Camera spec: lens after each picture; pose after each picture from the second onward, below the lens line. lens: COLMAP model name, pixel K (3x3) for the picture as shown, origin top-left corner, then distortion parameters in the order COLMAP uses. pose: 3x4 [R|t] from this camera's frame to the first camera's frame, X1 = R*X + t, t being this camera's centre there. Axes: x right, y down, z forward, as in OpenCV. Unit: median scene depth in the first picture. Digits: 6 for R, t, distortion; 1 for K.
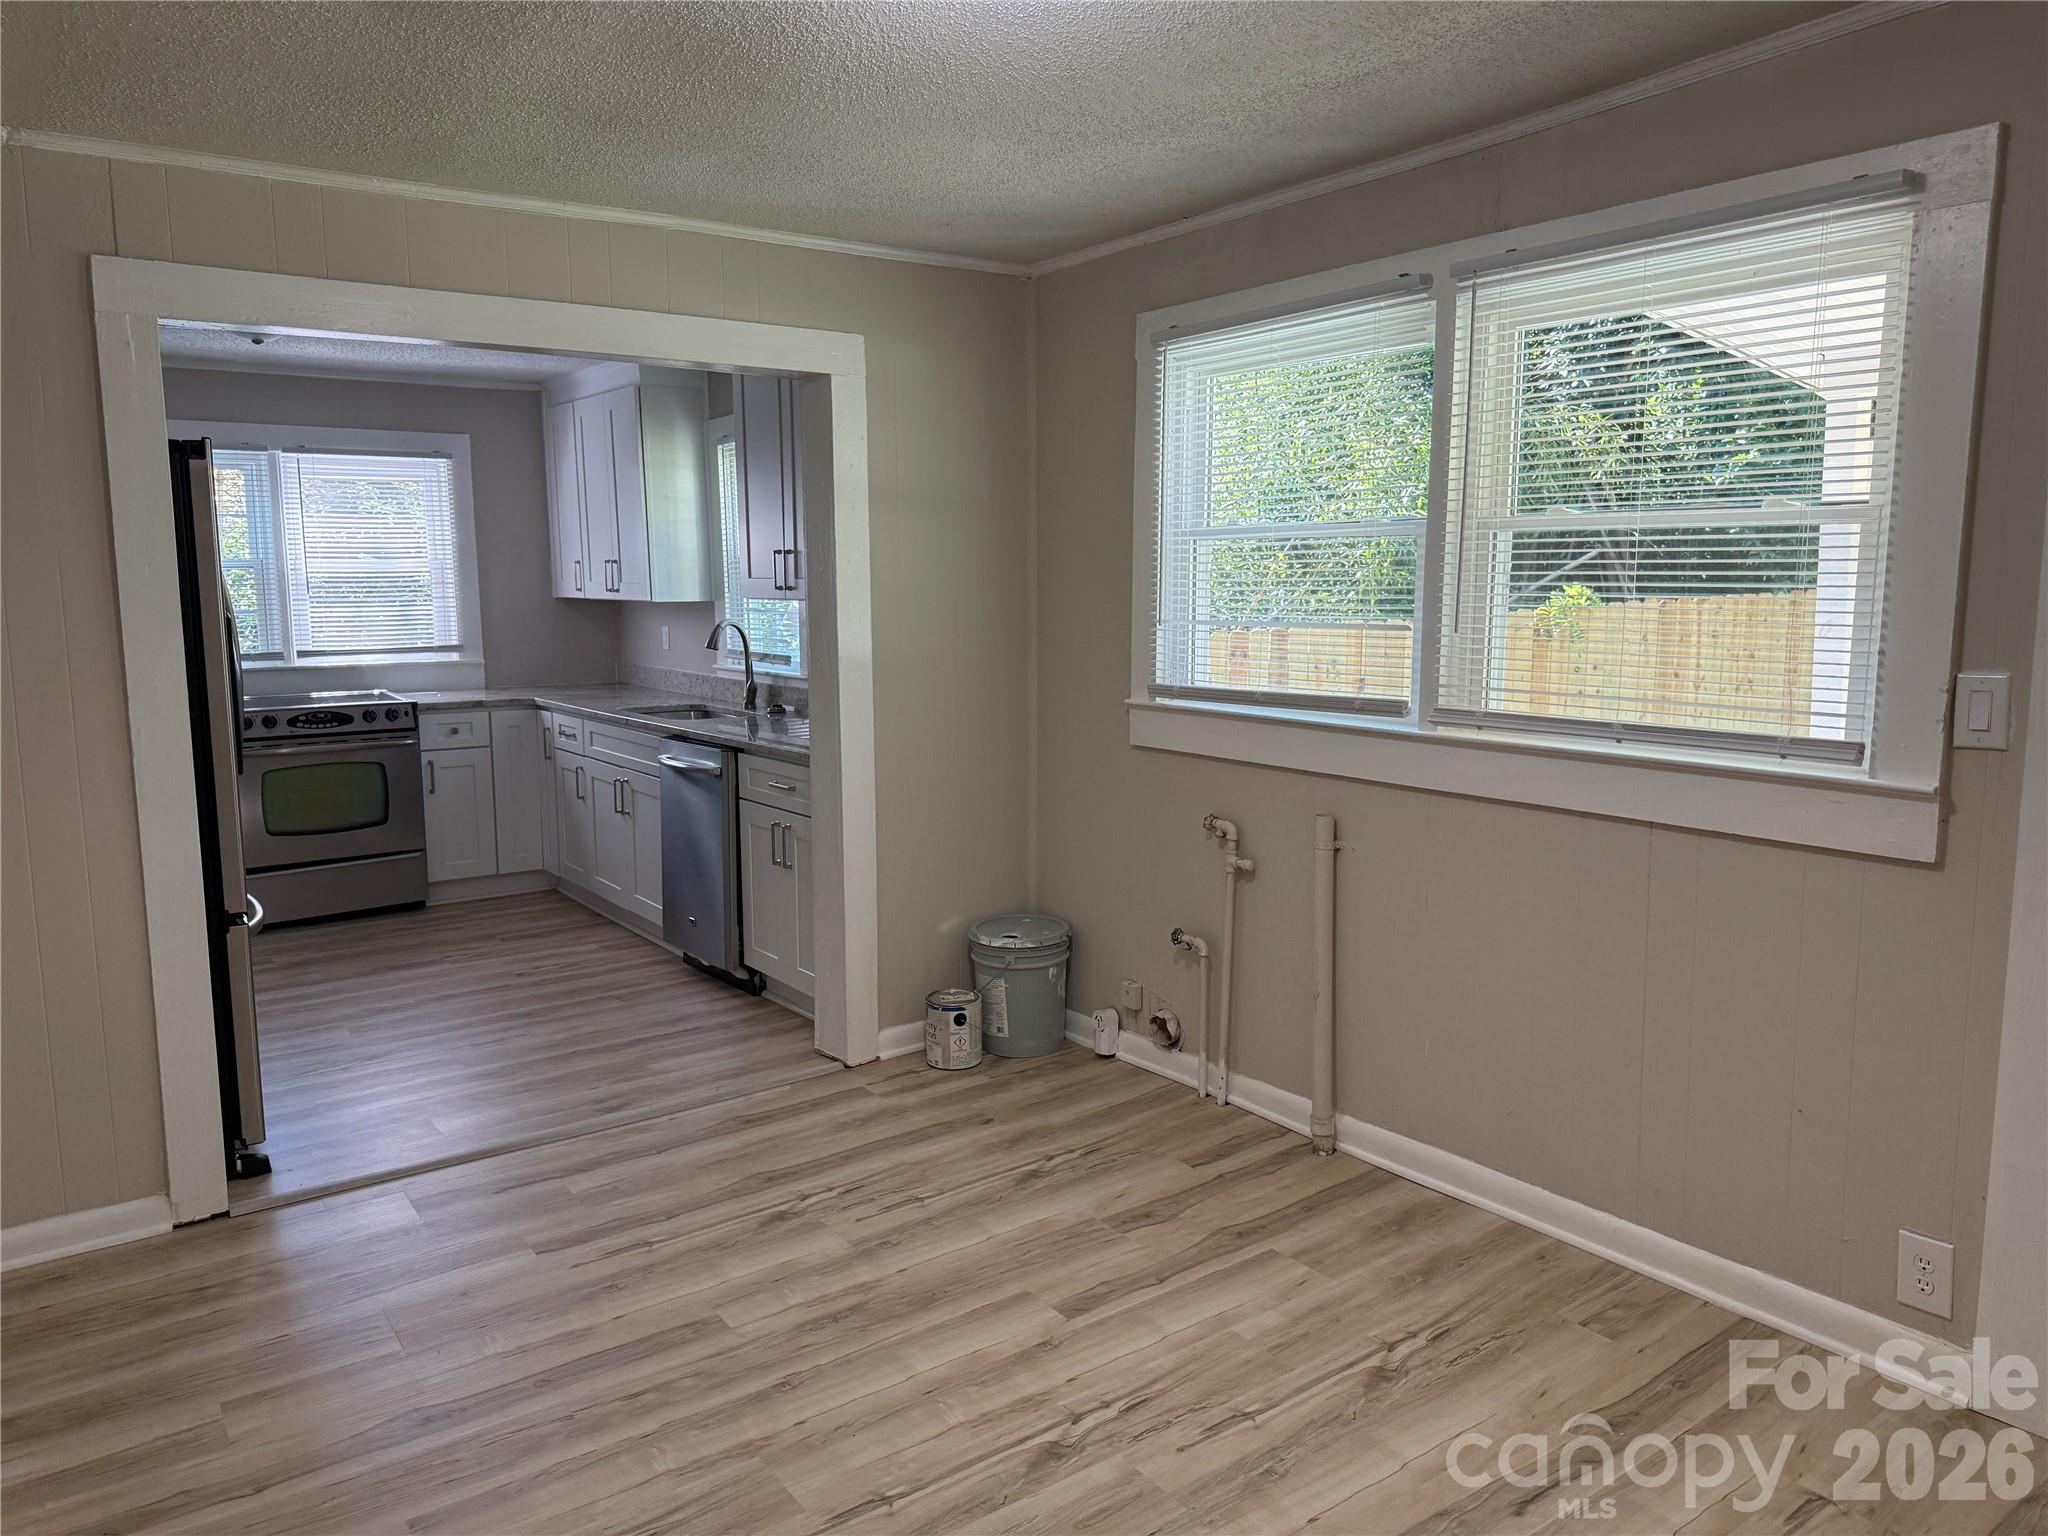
lens RADIAL K [[1422.8, 0, 1024.0], [0, 1422.8, 768.0], [0, 0, 1]] dist [0.109096, -0.220241]
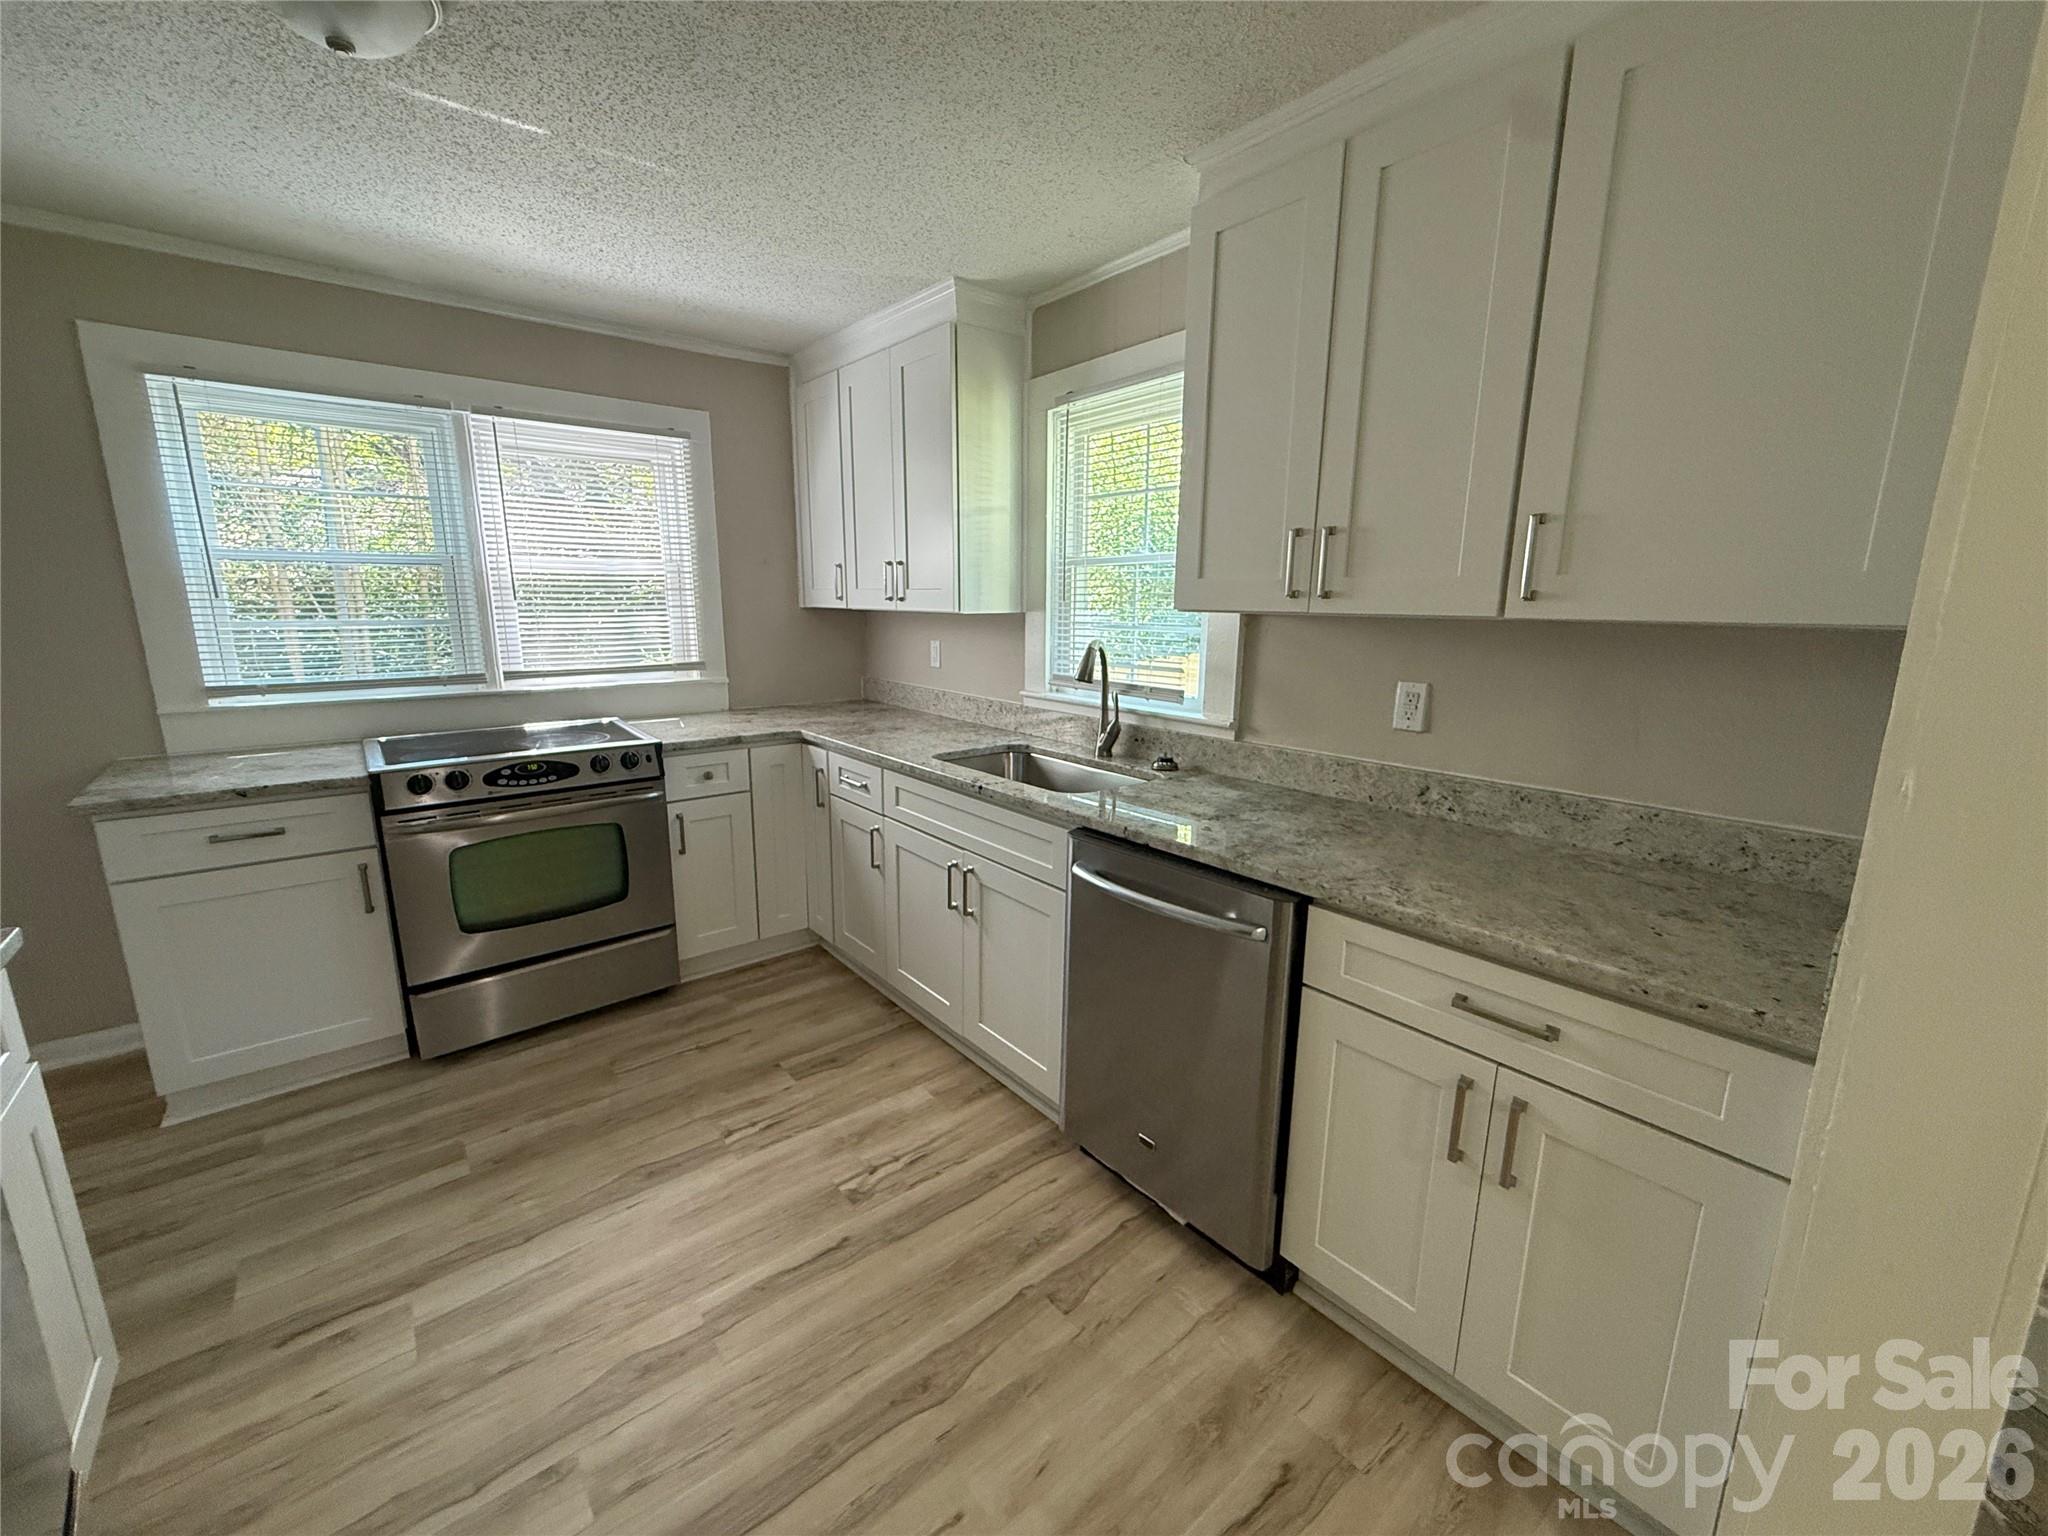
lens RADIAL K [[834.8, 0, 1024.0], [0, 834.8, 768.0], [0, 0, 1]] dist [-0.000512, -0.000061]
pose [[0.998615, 0.000997, 0.052604, -0.247720], [-0.004558, 0.997700, 0.067626, -0.062551], [-0.052415, -0.067773, 0.996323, 0.536322]]
